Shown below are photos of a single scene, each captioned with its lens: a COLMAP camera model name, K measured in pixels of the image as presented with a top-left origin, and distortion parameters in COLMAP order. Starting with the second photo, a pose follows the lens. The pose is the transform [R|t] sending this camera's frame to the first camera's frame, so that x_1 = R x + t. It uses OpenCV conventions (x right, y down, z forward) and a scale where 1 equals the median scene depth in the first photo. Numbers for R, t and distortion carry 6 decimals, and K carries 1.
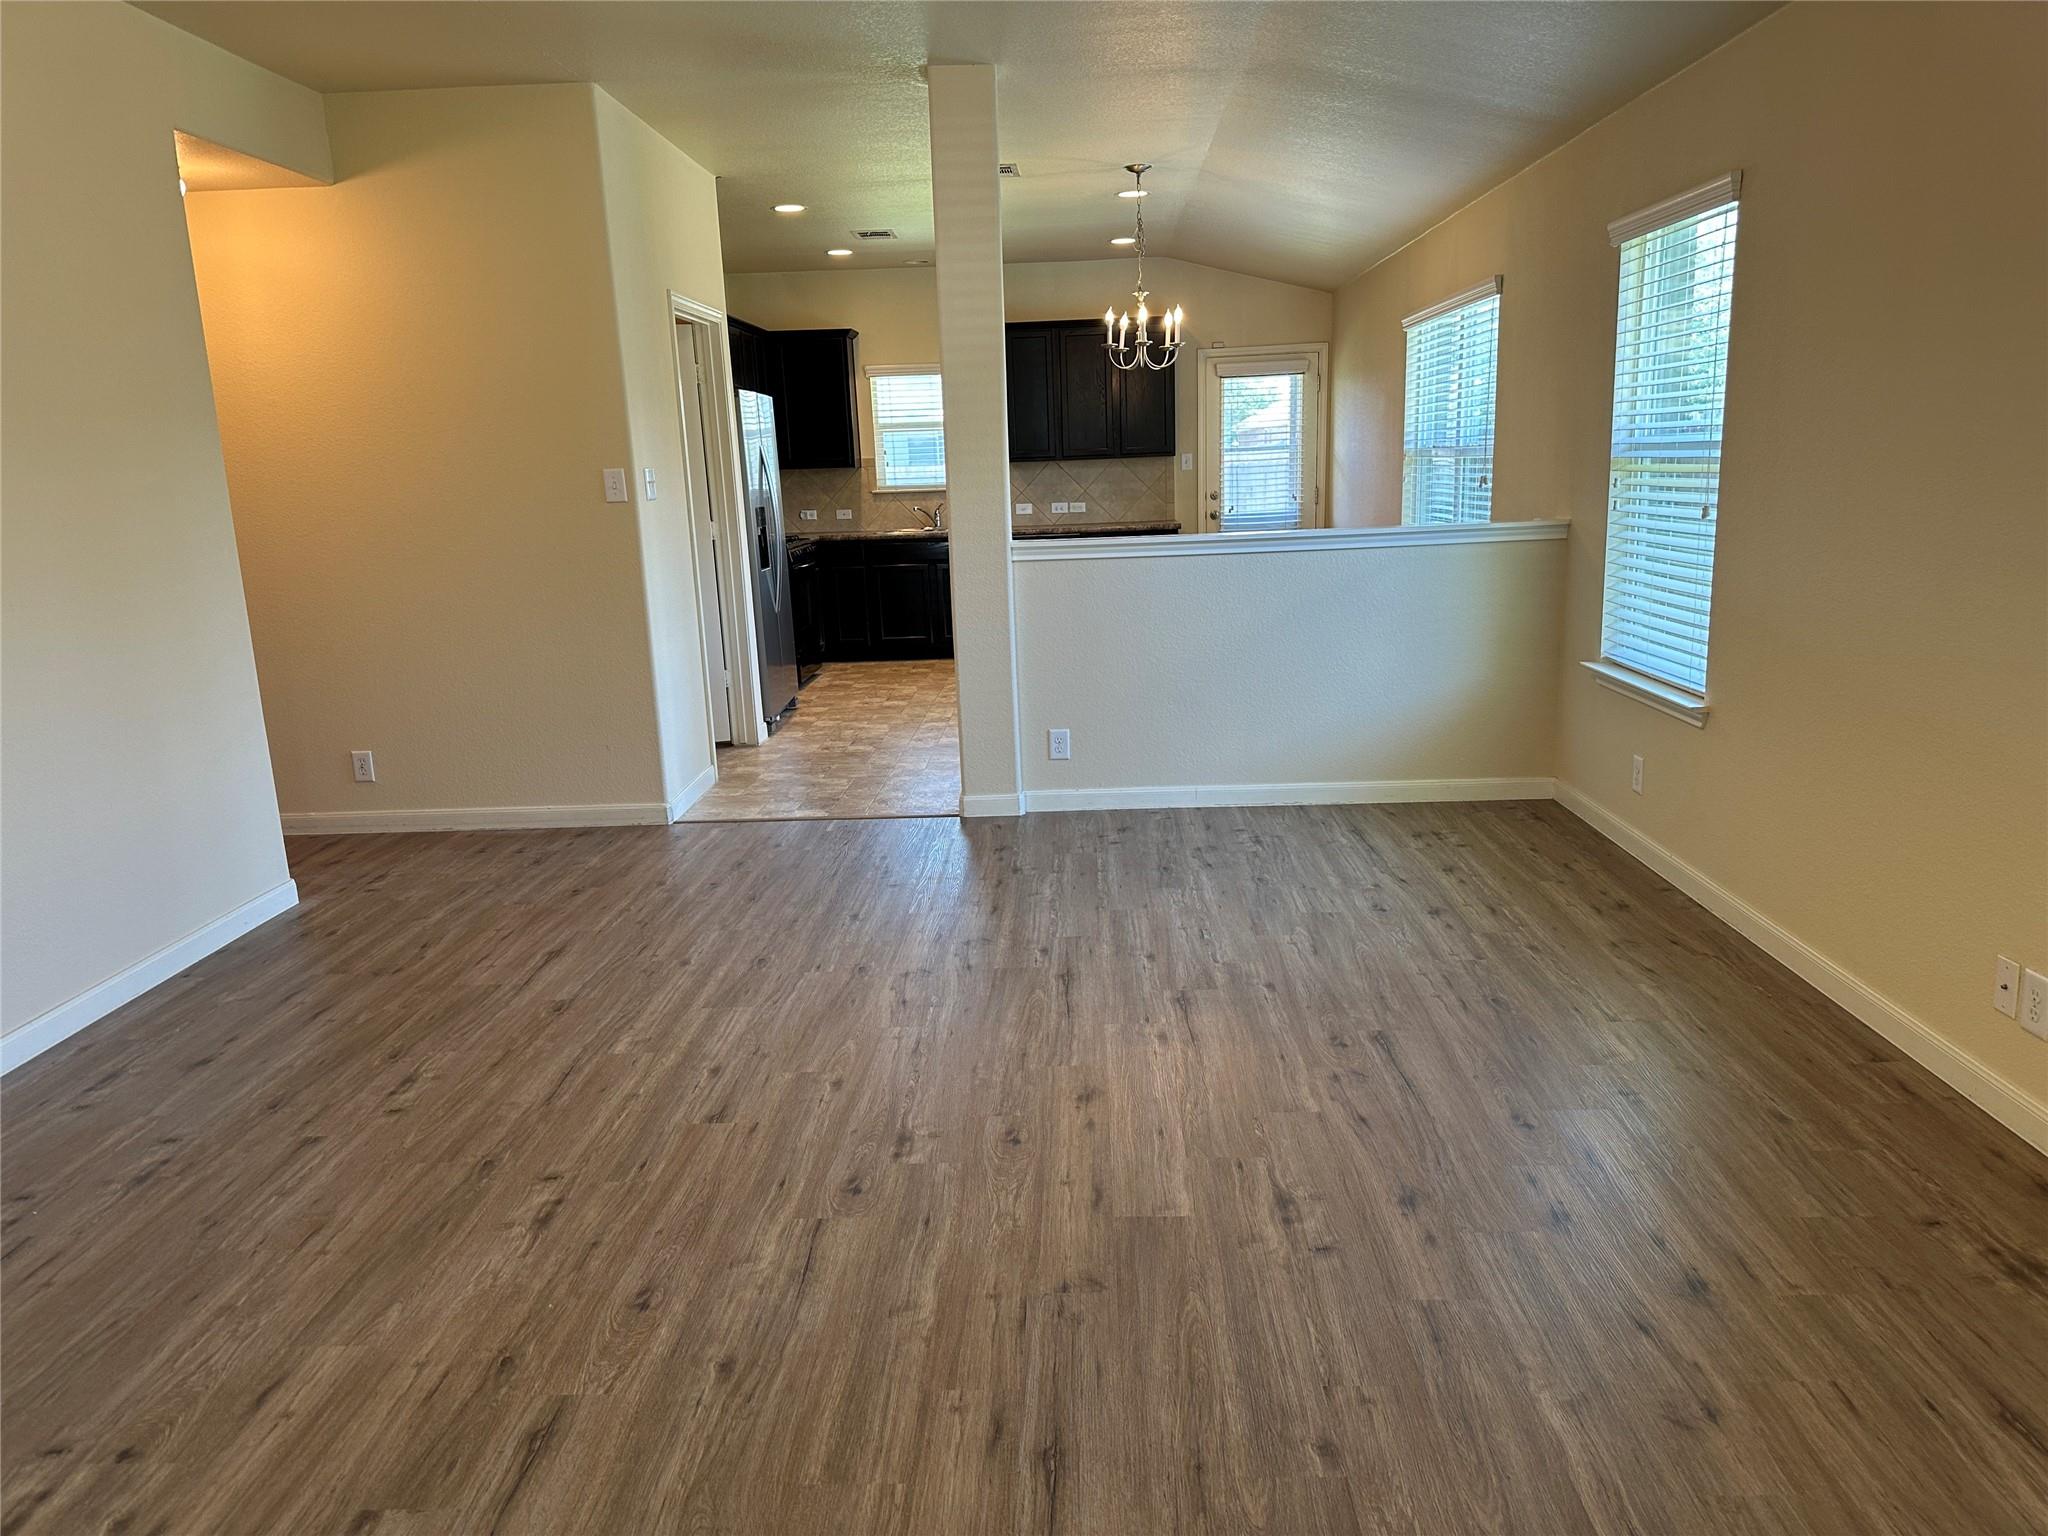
lens RADIAL K [[1438.5, 0, 1018.2], [0, 1438.5, 780.8], [0, 0, 1]] dist [0.069214, -0.055016]
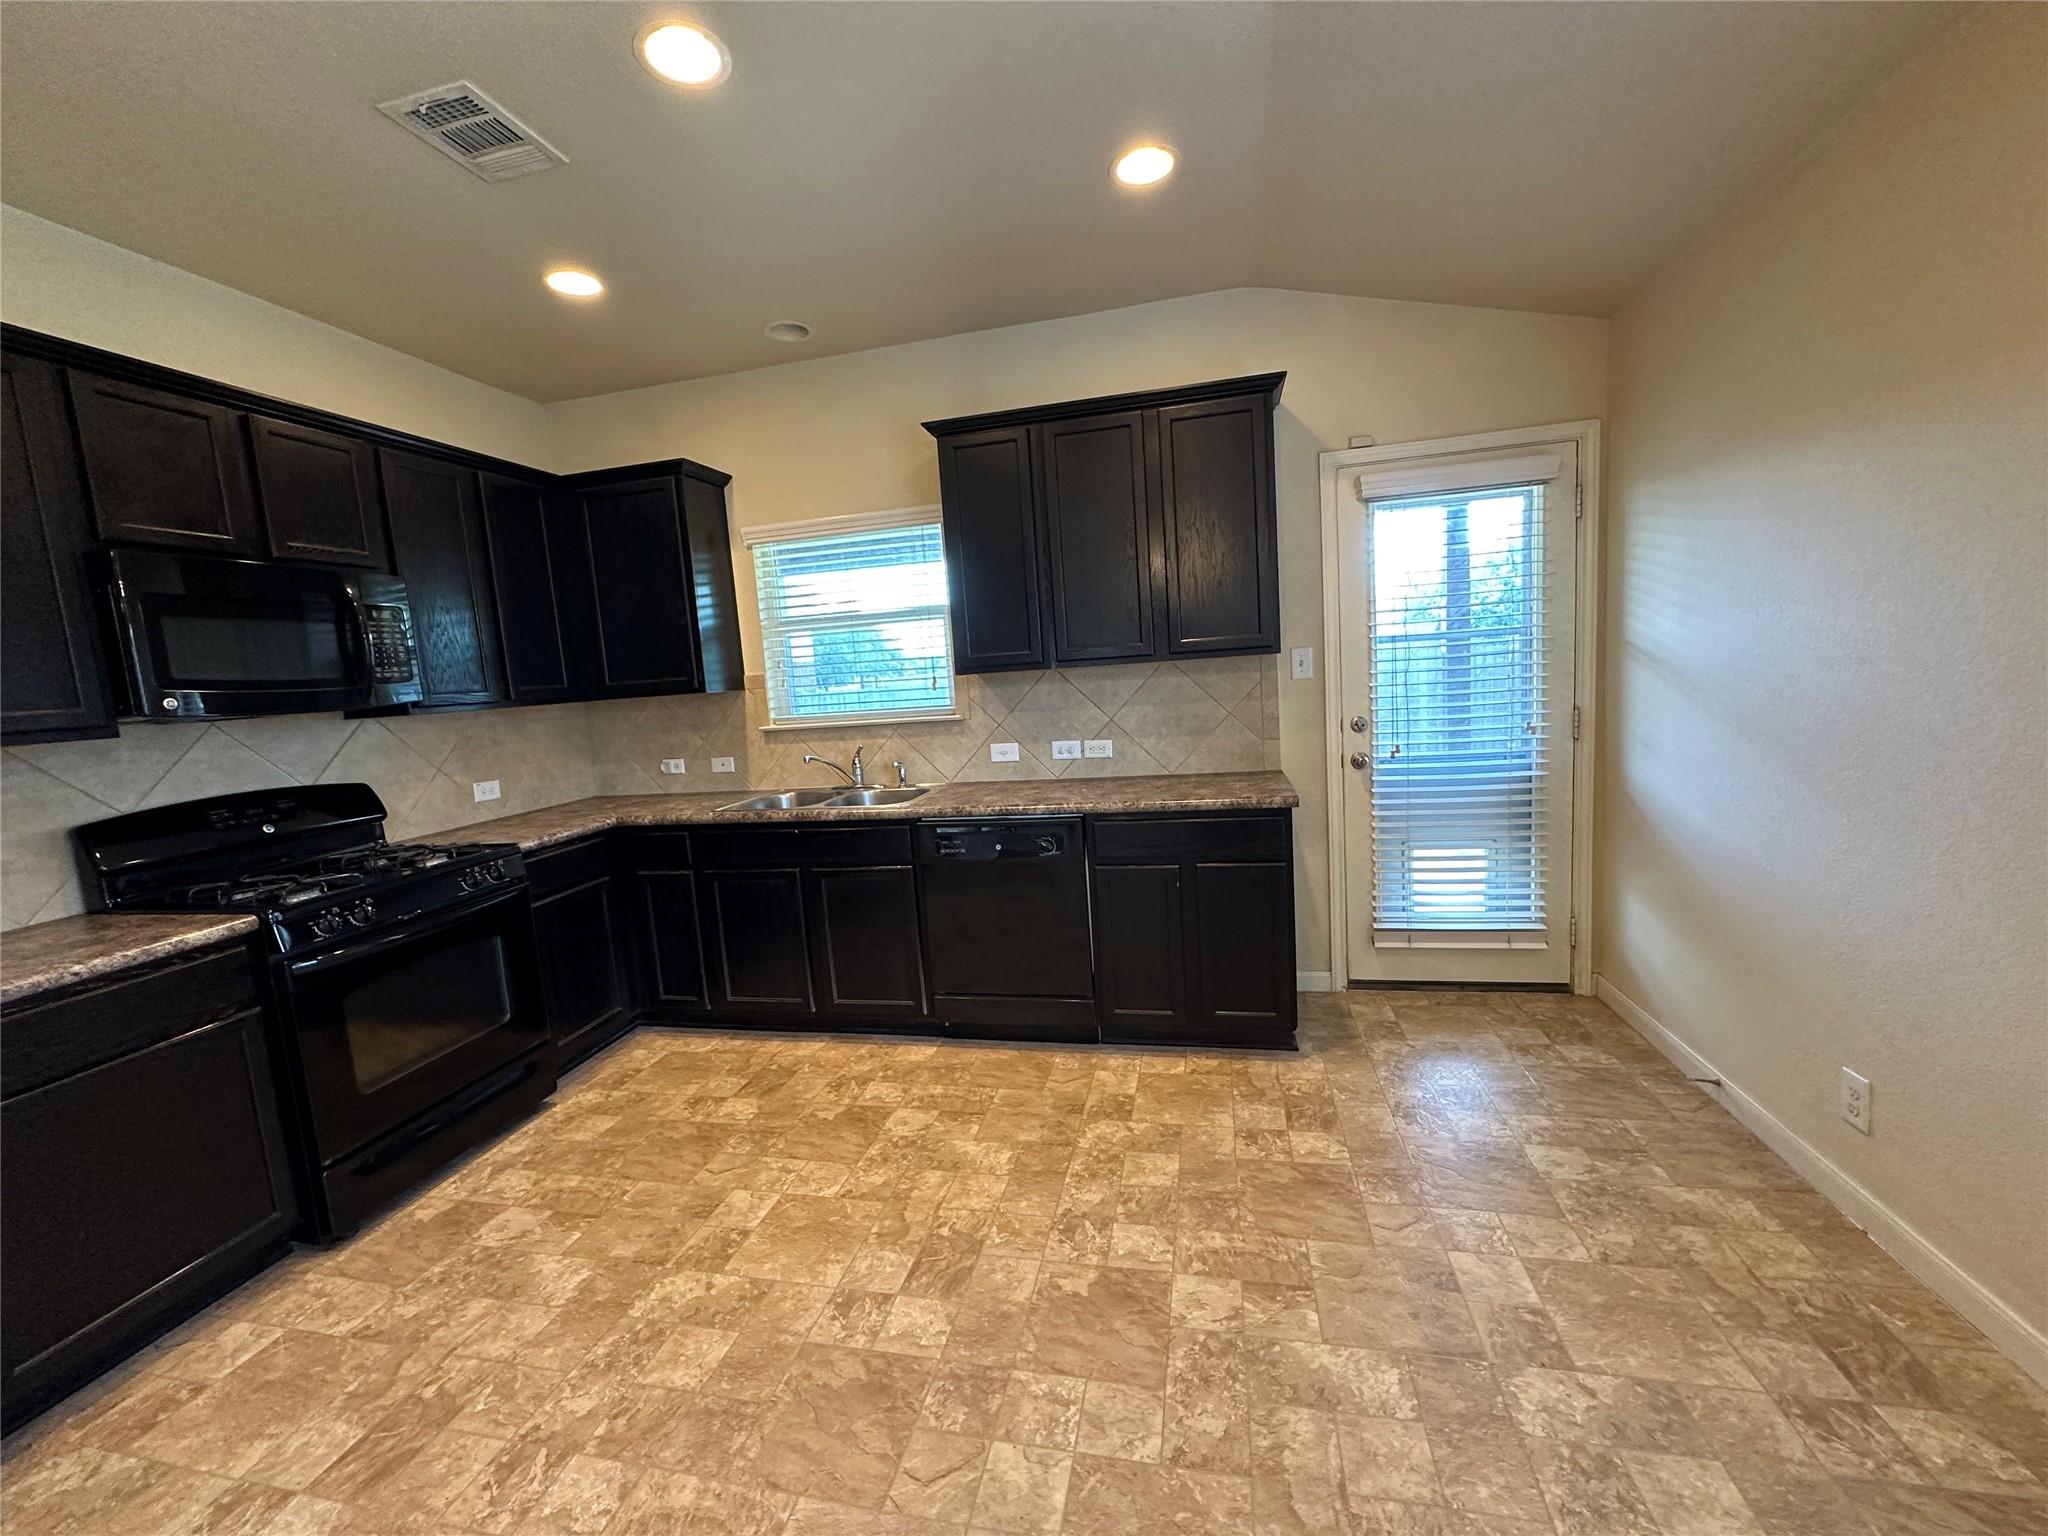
lens RADIAL K [[821.9, 0, 1025.2], [0, 821.9, 765.5], [0, 0, 1]] dist [-0.002796, 0.000869]
pose [[0.984304, -0.012949, -0.176007, 0.134601], [-0.003408, 0.995724, -0.092318, -0.300204], [0.176450, 0.091469, 0.980050, 1.335518]]
